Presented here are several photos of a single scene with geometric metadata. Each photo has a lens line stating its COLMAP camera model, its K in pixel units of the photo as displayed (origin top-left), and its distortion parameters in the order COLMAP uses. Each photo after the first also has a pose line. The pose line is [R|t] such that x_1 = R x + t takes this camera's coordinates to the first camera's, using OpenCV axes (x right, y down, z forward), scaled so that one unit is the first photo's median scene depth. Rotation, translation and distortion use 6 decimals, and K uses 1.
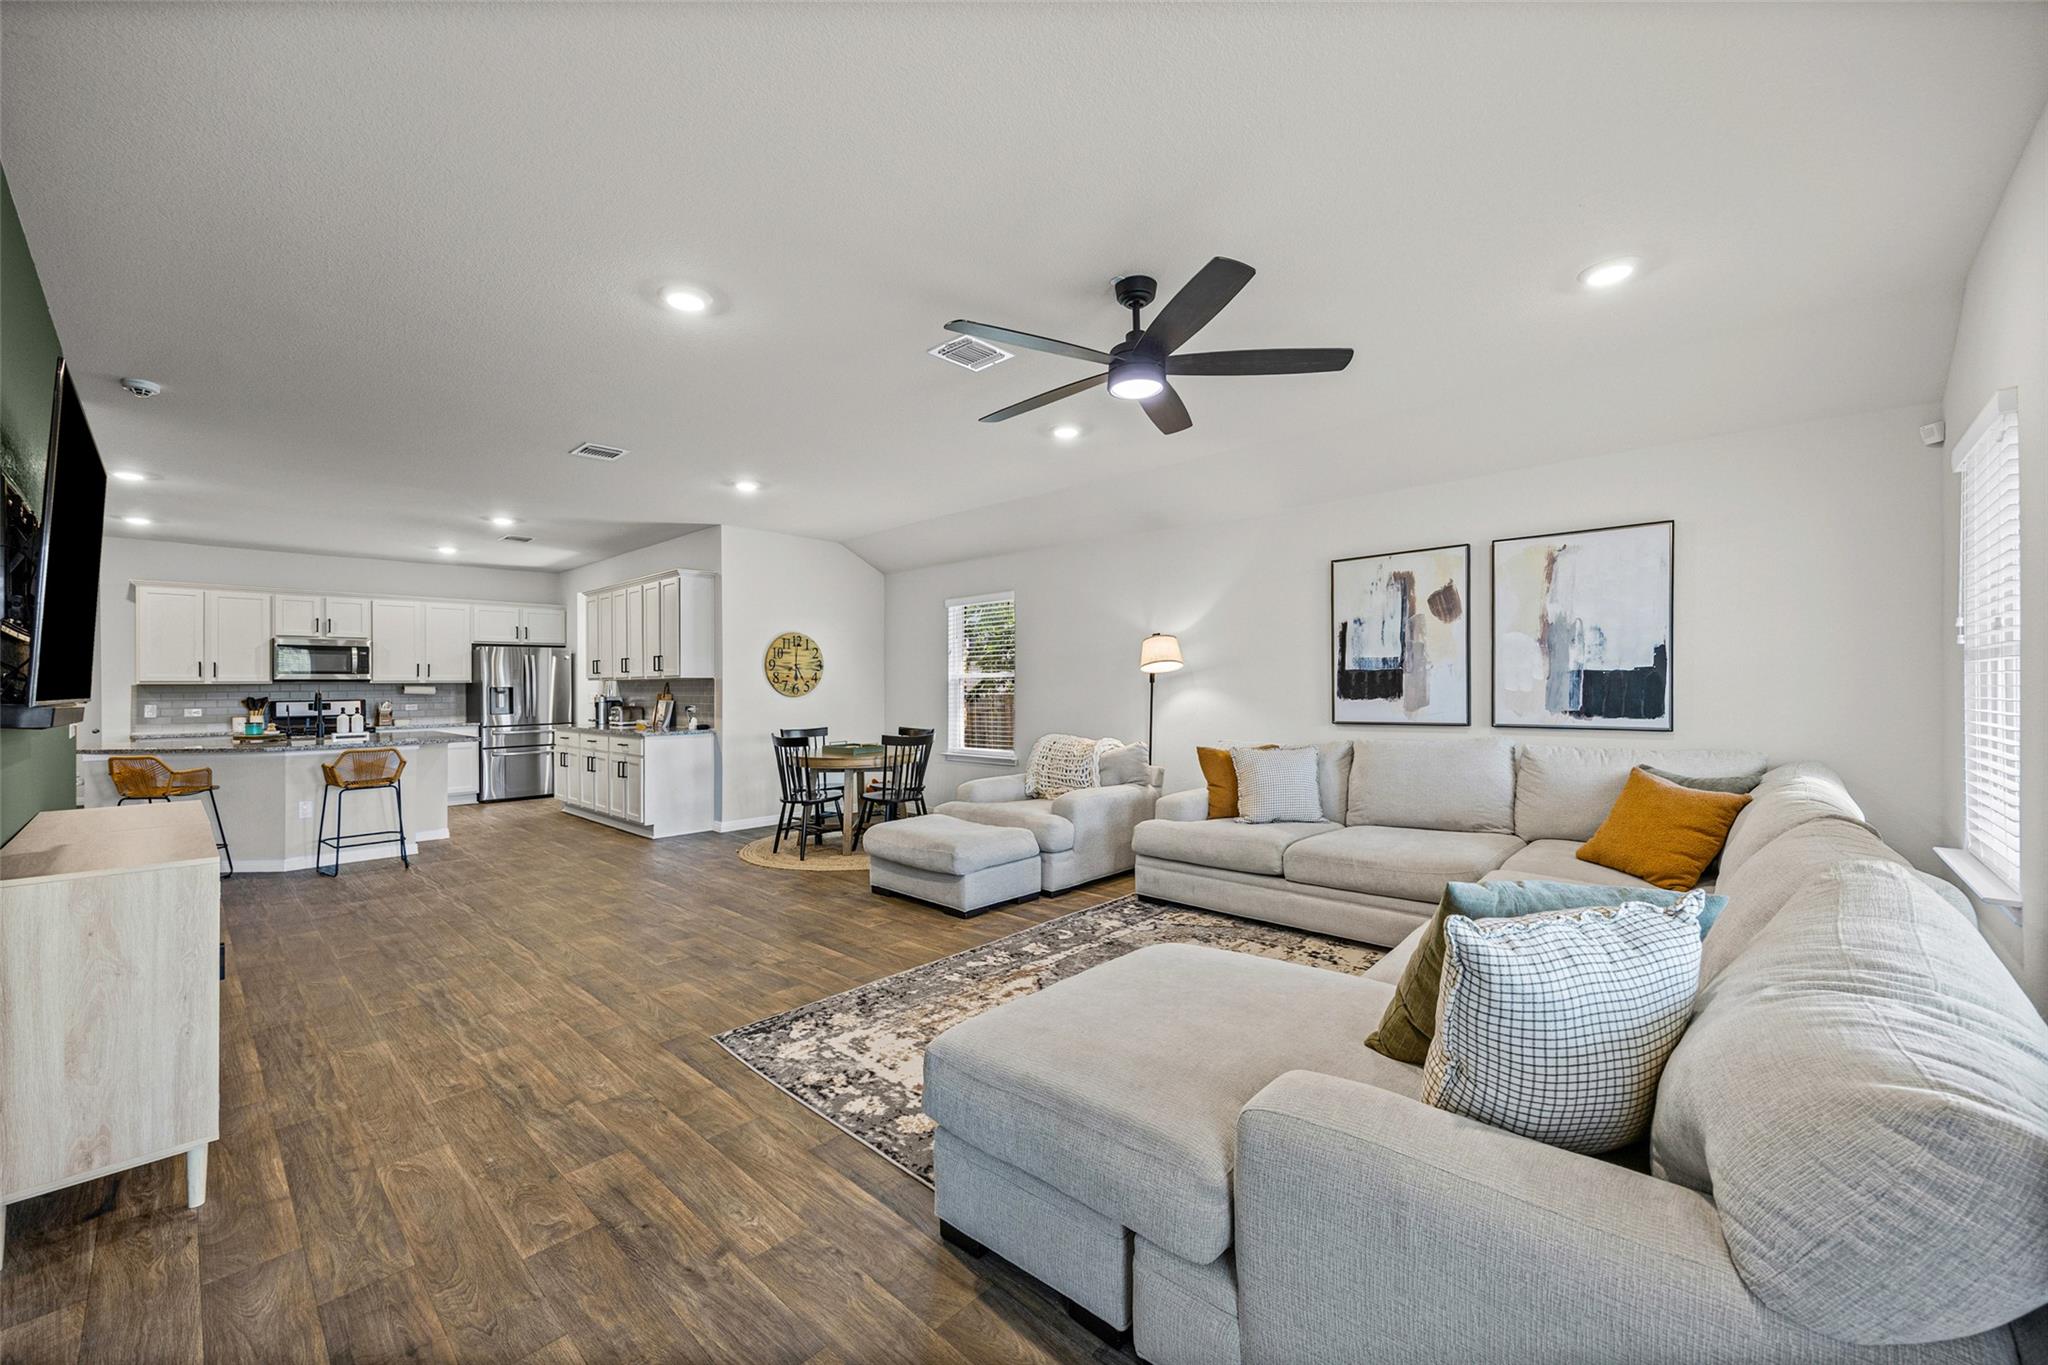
lens RADIAL K [[799.3, 0, 1015.1], [0, 799.3, 687.7], [0, 0, 1]] dist [0.009098, 0.000444]
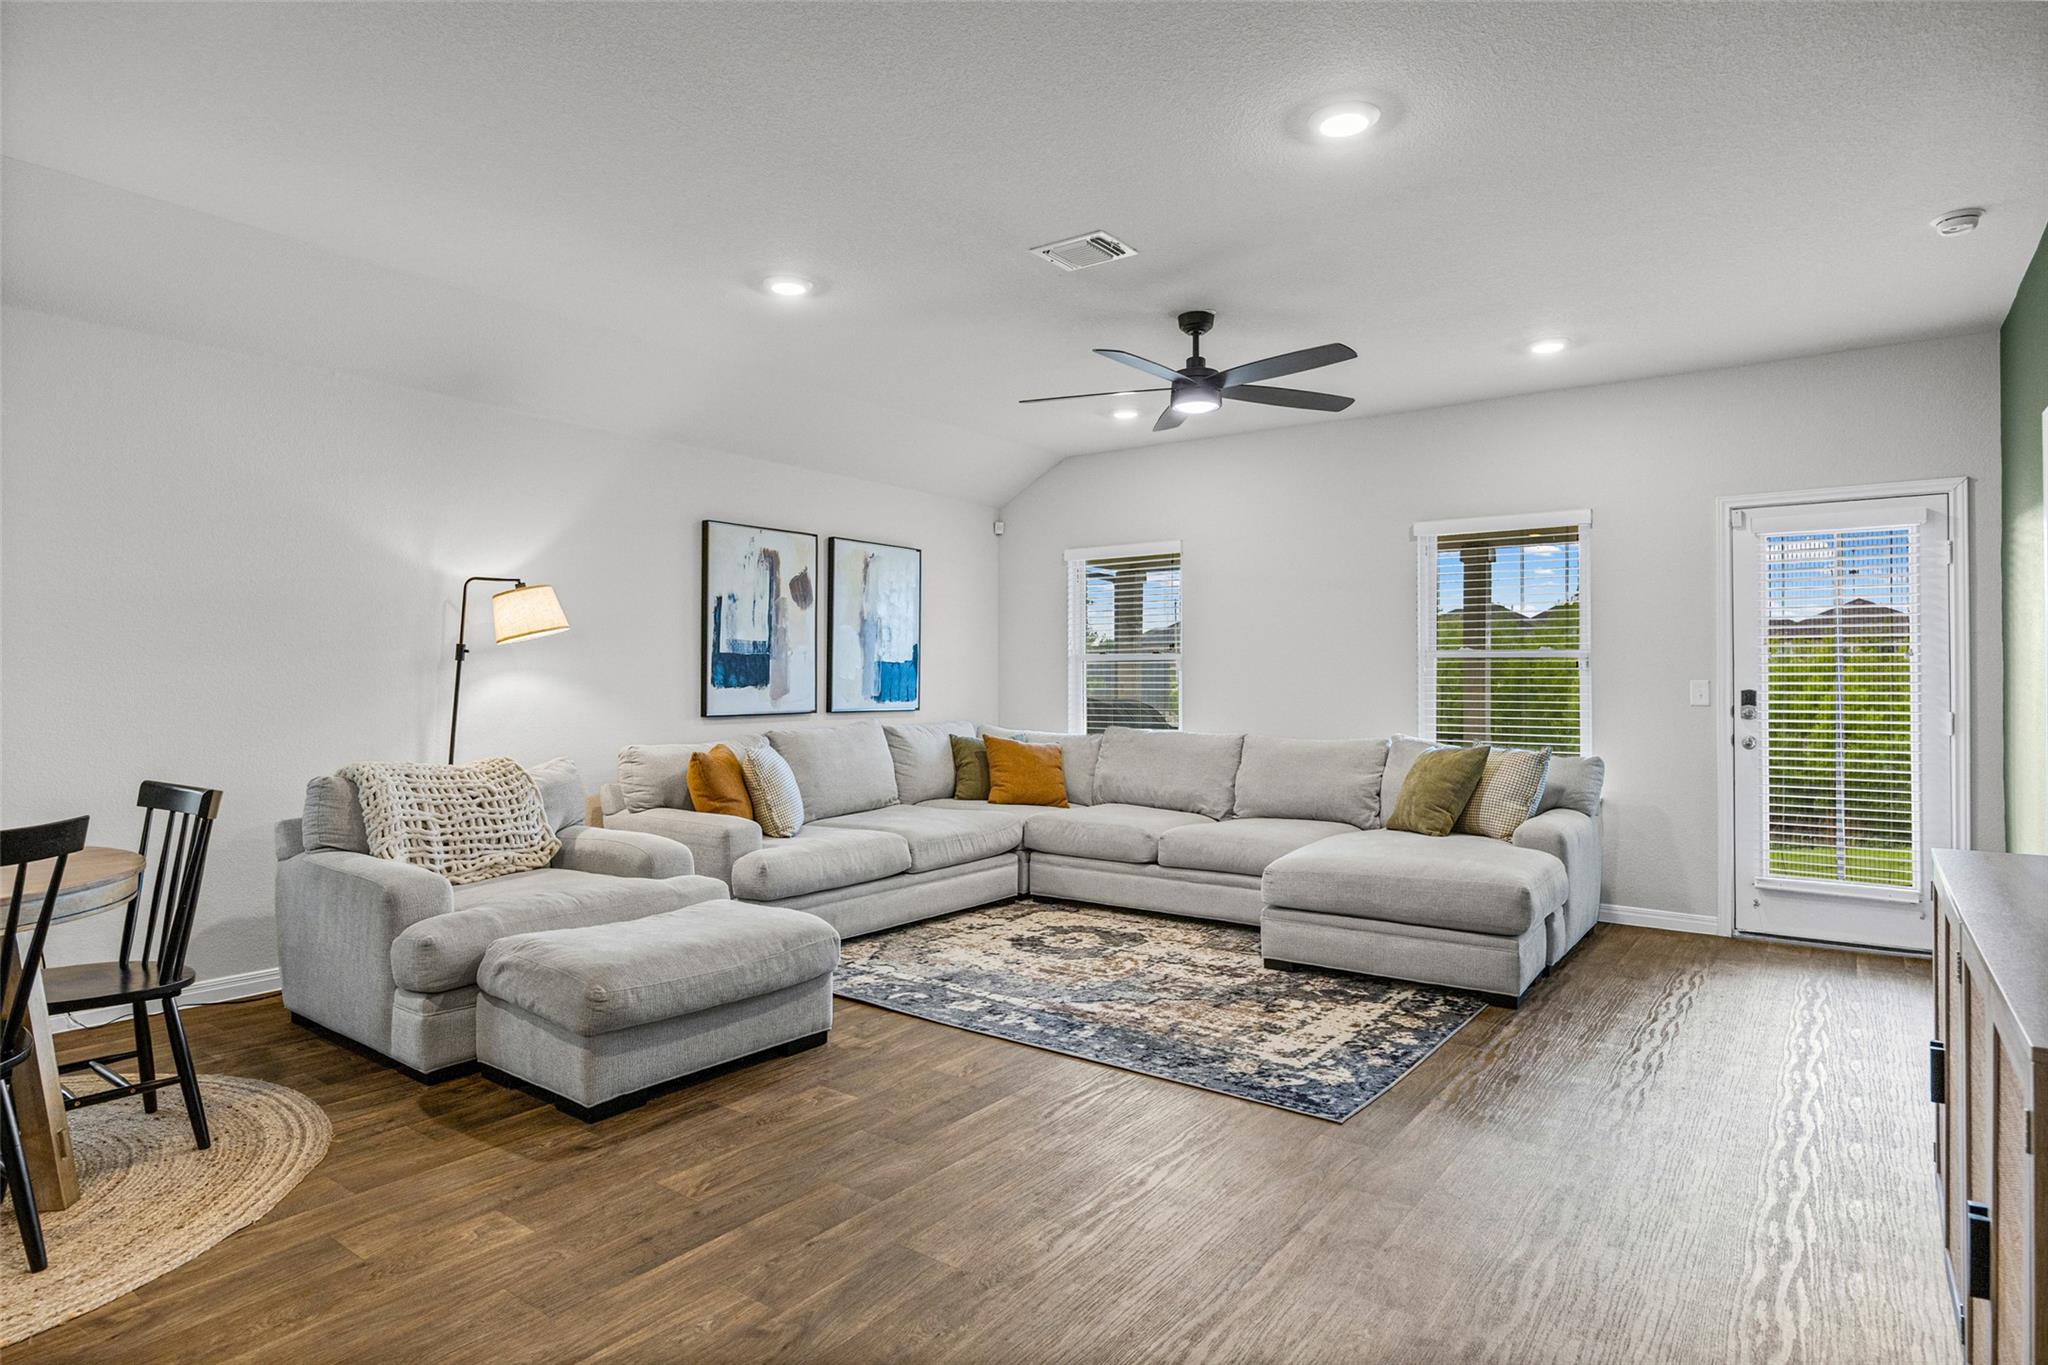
lens RADIAL K [[1152.2, 0, 1017.2], [0, 1152.2, 672.4], [0, 0, 1]] dist [-0.002175, 0.000049]
pose [[-0.134768, 0.023208, 0.990605, -1.030086], [0.005482, 0.999728, -0.022676, 0.034461], [-0.990862, 0.002374, -0.134858, 1.061740]]
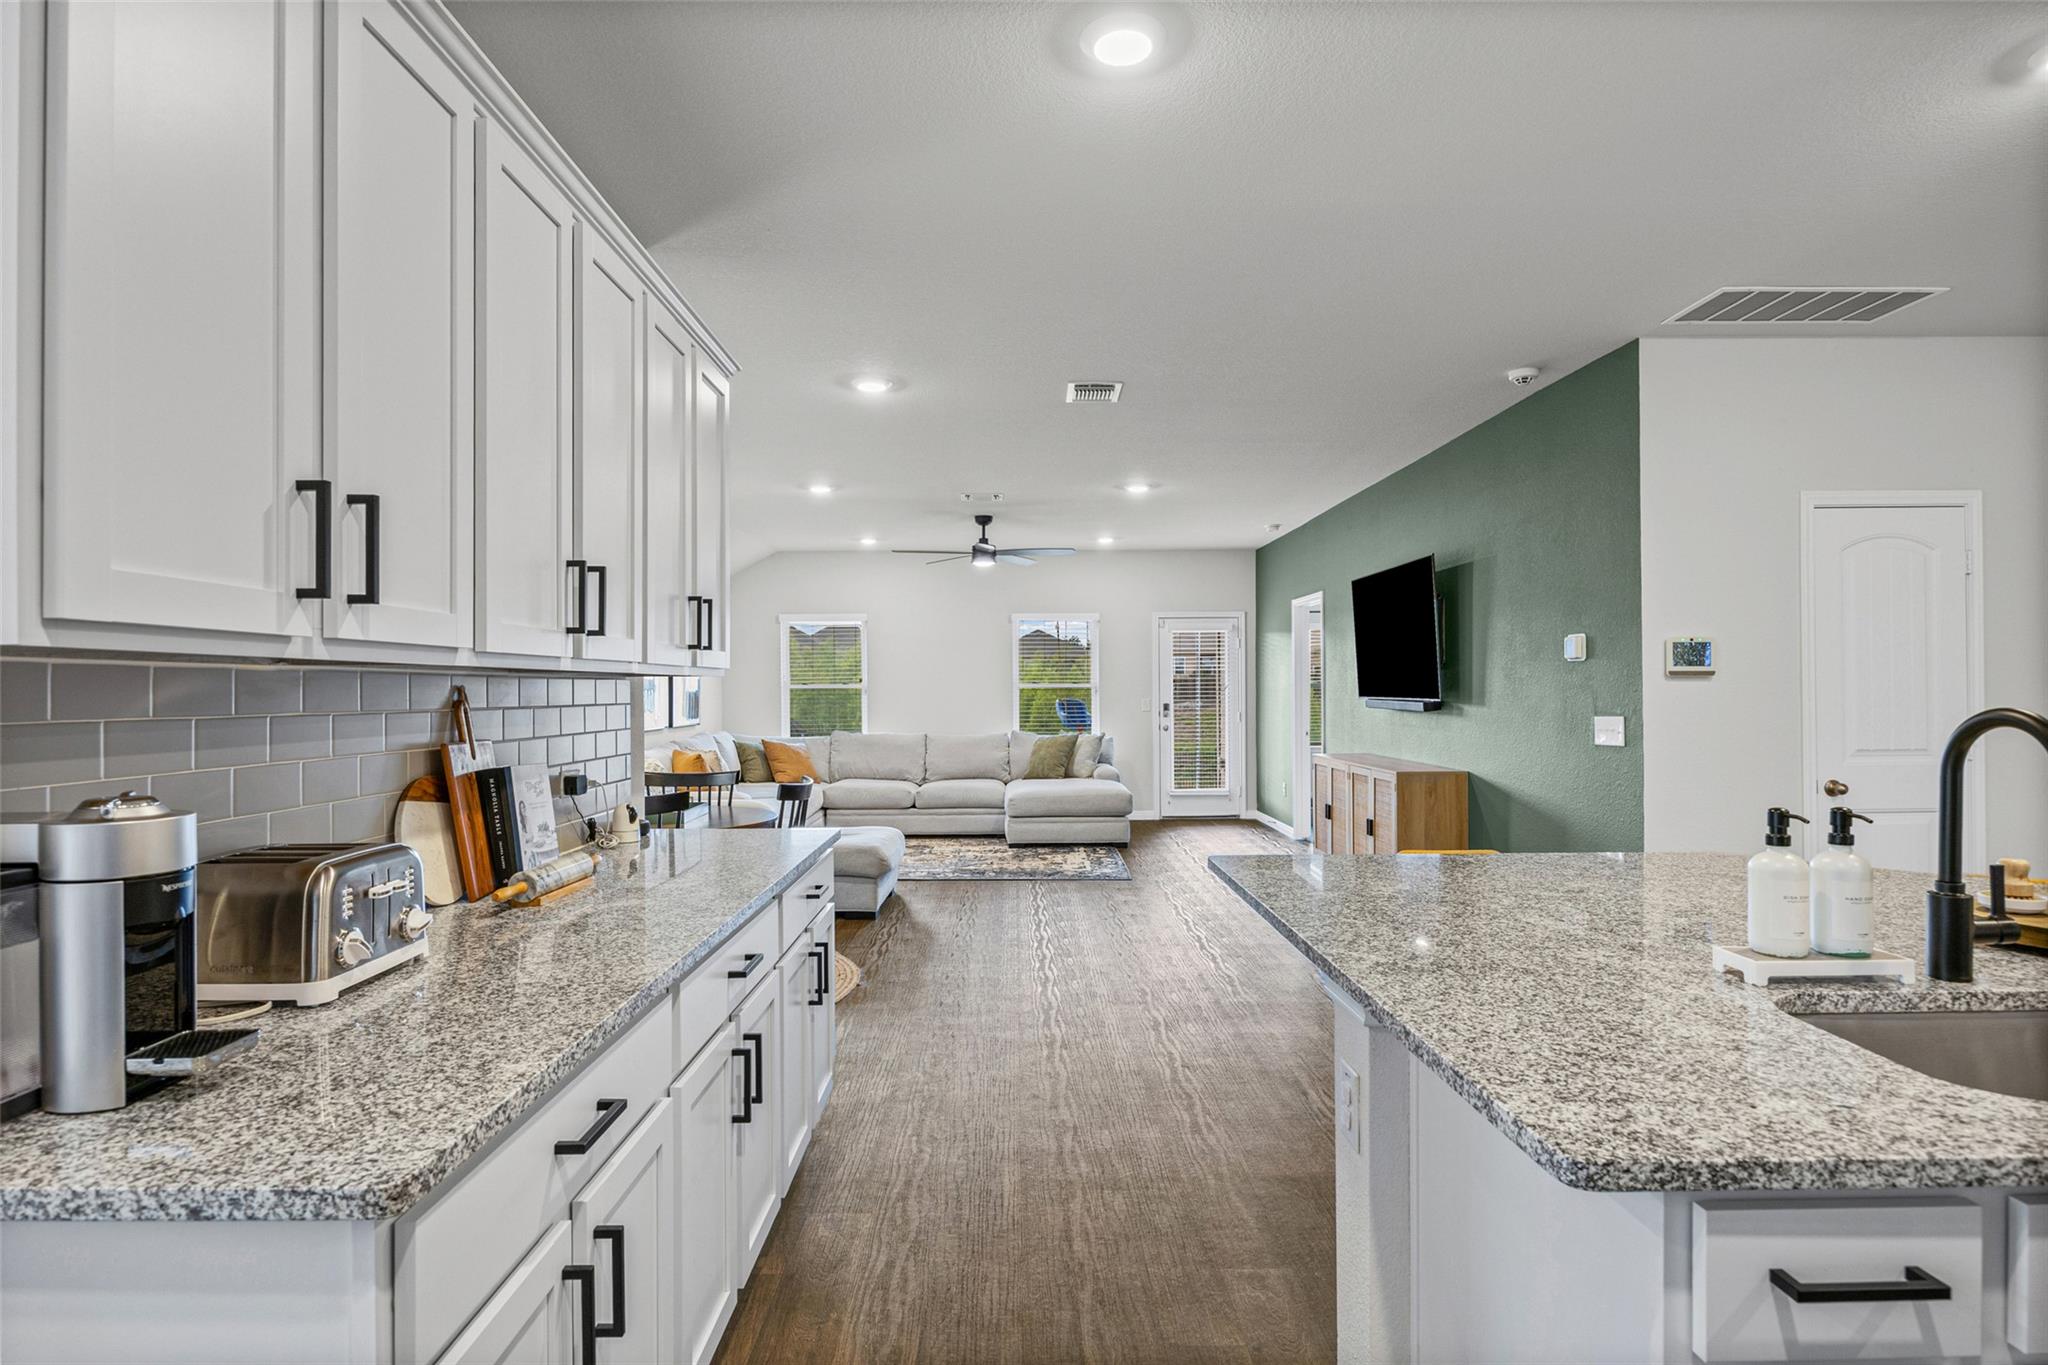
lens RADIAL K [[1041.8, 0, 1018.2], [0, 1041.8, 688.0], [0, 0, 1]] dist [-0.004094, -0.000537]
pose [[-0.697481, 0.023680, 0.716212, -1.436832], [0.024477, 0.999658, -0.009214, 0.004599], [-0.716185, 0.011104, -0.697822, 2.156535]]
